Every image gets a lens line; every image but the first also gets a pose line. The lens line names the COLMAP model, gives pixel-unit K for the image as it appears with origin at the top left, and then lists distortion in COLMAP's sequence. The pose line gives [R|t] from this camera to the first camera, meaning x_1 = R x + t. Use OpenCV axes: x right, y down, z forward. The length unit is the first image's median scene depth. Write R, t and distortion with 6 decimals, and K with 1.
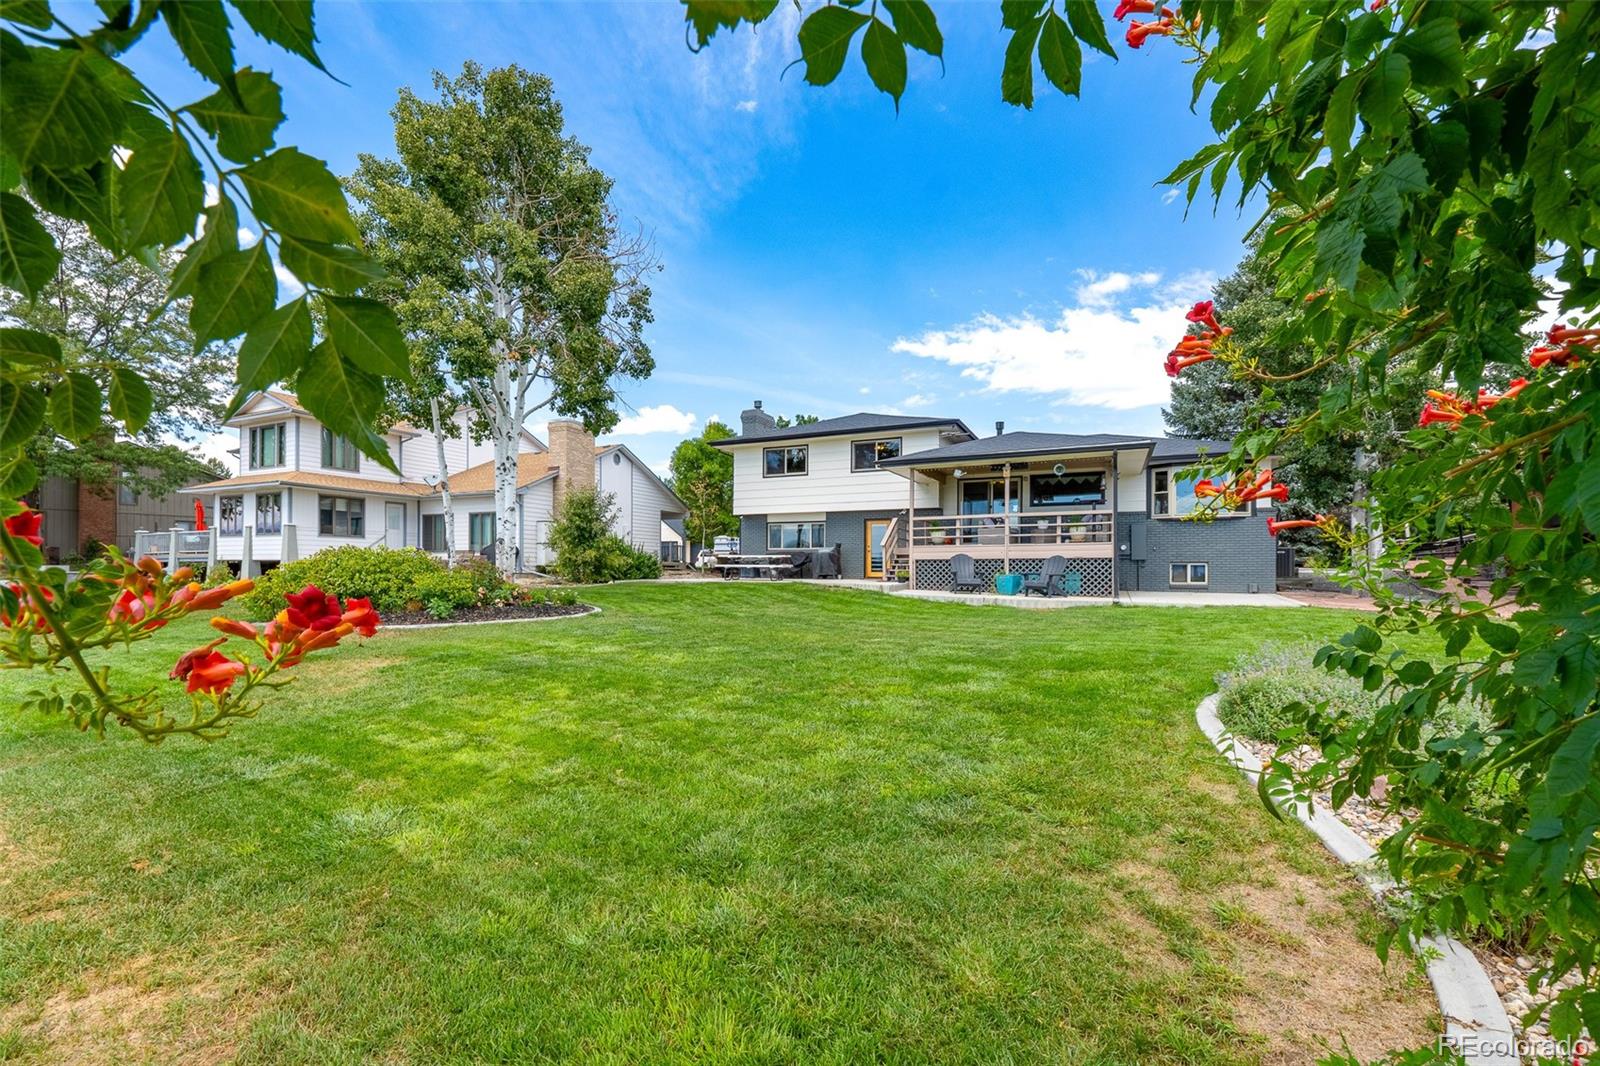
lens RADIAL K [[695.8, 0, 773.1], [0, 695.8, 539.6], [0, 0, 1]] dist [0.000140, -0.000019]
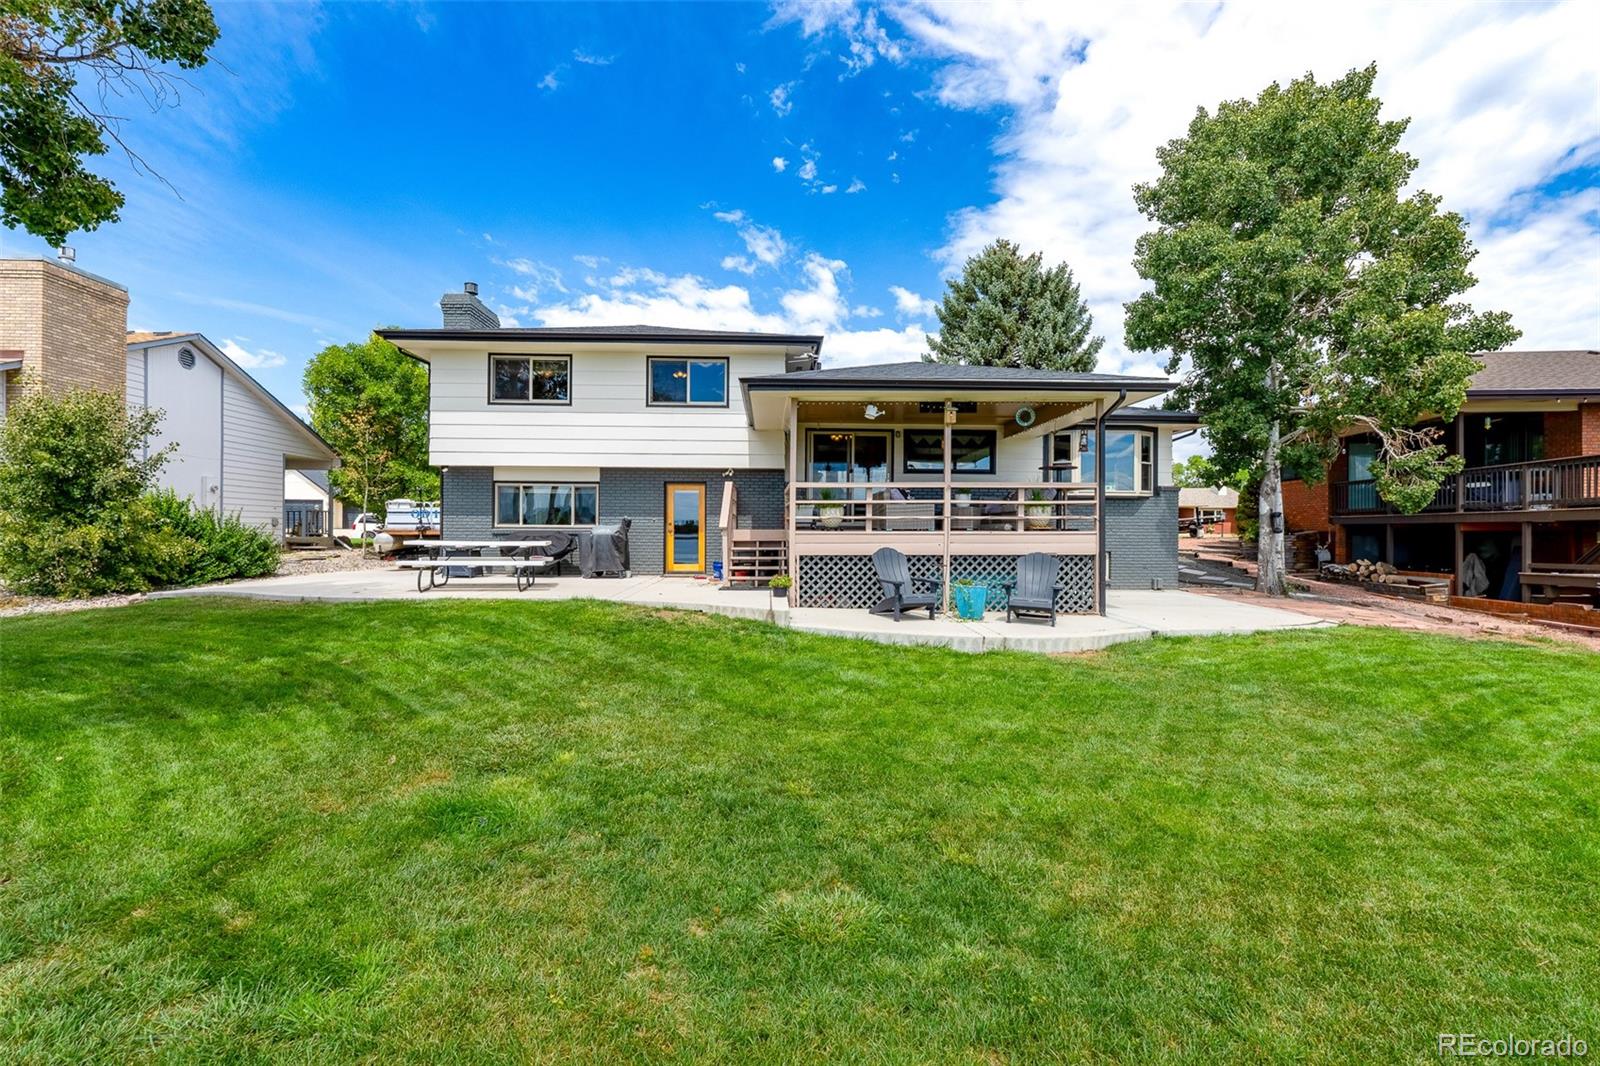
lens RADIAL K [[660.5, 0, 788.2], [0, 660.5, 527.9], [0, 0, 1]] dist [-0.005299, -0.000250]
pose [[0.889392, 0.005213, 0.457116, -0.044135], [-0.023394, 0.999144, 0.034122, -0.010063], [-0.456546, -0.041041, 0.888752, 0.398413]]
